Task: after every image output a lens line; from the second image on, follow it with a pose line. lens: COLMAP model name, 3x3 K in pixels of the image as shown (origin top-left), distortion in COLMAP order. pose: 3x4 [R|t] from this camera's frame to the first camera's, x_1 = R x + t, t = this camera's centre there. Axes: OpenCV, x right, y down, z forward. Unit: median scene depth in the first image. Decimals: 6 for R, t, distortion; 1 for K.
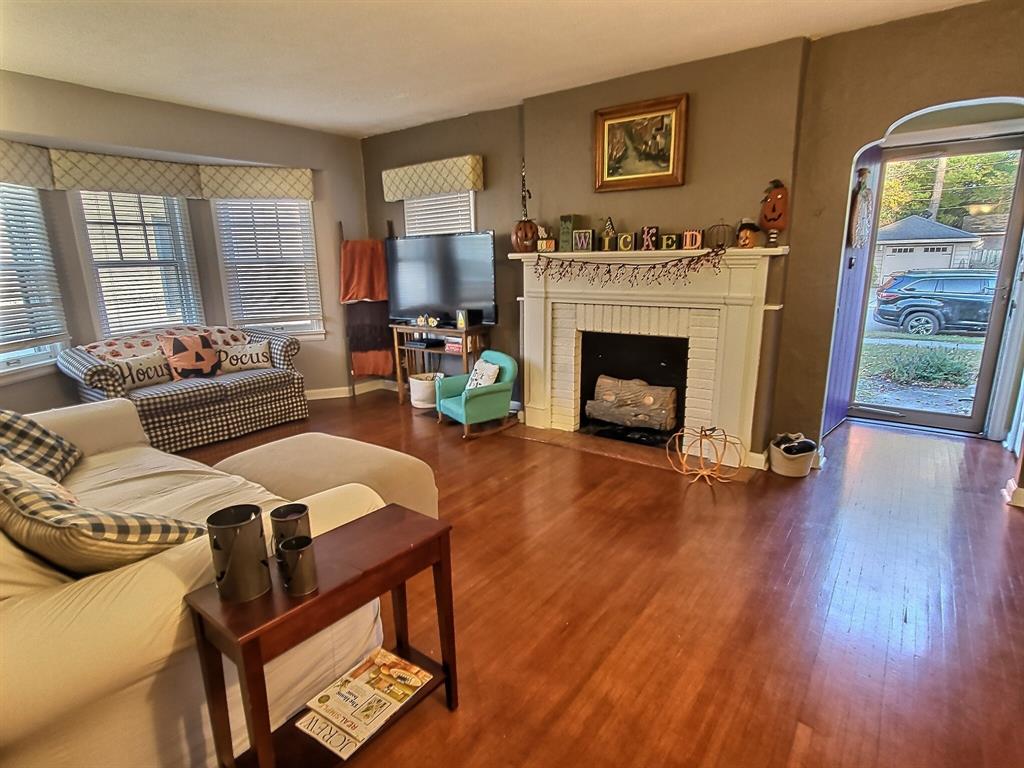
lens RADIAL K [[552.4, 0, 496.4], [0, 552.4, 392.9], [0, 0, 1]] dist [0.002901, -0.002105]
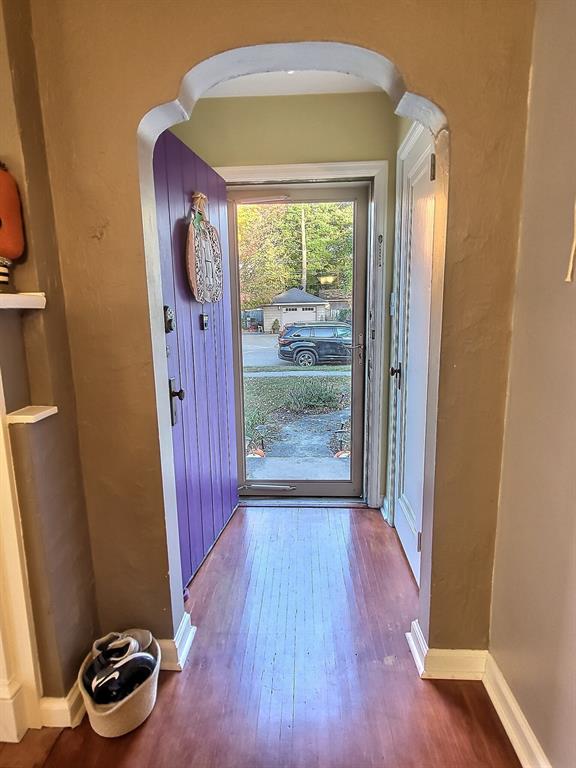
lens RADIAL K [[414.3, 0, 287.8], [0, 414.3, 382.3], [0, 0, 1]] dist [0.002901, -0.002105]
pose [[0.822177, -0.090899, 0.561927, 0.175184], [0.133212, 0.990480, -0.034684, -0.050976], [-0.553425, 0.103372, 0.826459, 0.206707]]
